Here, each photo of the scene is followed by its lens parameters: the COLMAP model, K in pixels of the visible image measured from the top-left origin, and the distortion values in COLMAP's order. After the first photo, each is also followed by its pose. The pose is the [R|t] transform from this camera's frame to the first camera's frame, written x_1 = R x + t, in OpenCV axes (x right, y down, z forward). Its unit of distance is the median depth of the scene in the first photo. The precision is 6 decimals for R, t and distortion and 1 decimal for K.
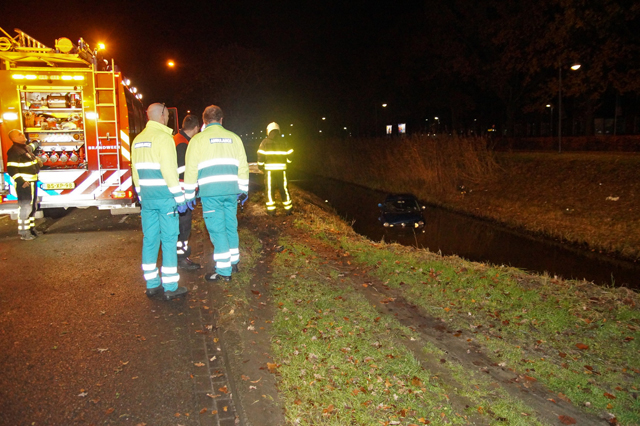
lens RADIAL K [[935.5, 0, 320.0], [0, 935.5, 213.0], [0, 0, 1]] dist [0.088323, 0.052044]
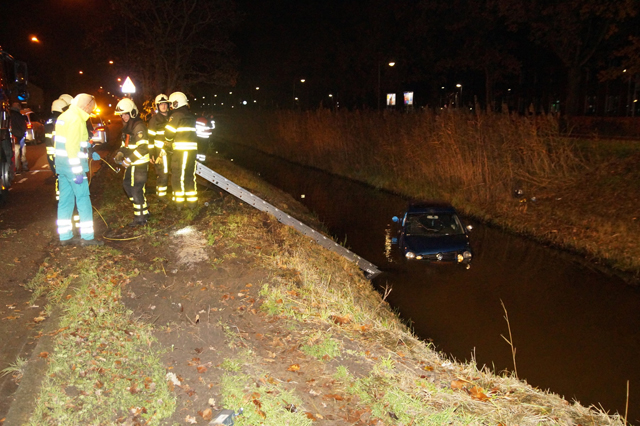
lens RADIAL K [[943.1, 0, 320.0], [0, 943.1, 213.0], [0, 0, 1]] dist [0.334125, 0.064530]
pose [[0.998503, 0.035328, 0.041768, -0.012672], [-0.036599, 0.998878, 0.030068, -0.027802], [-0.040659, -0.031552, 0.998675, 0.344655]]
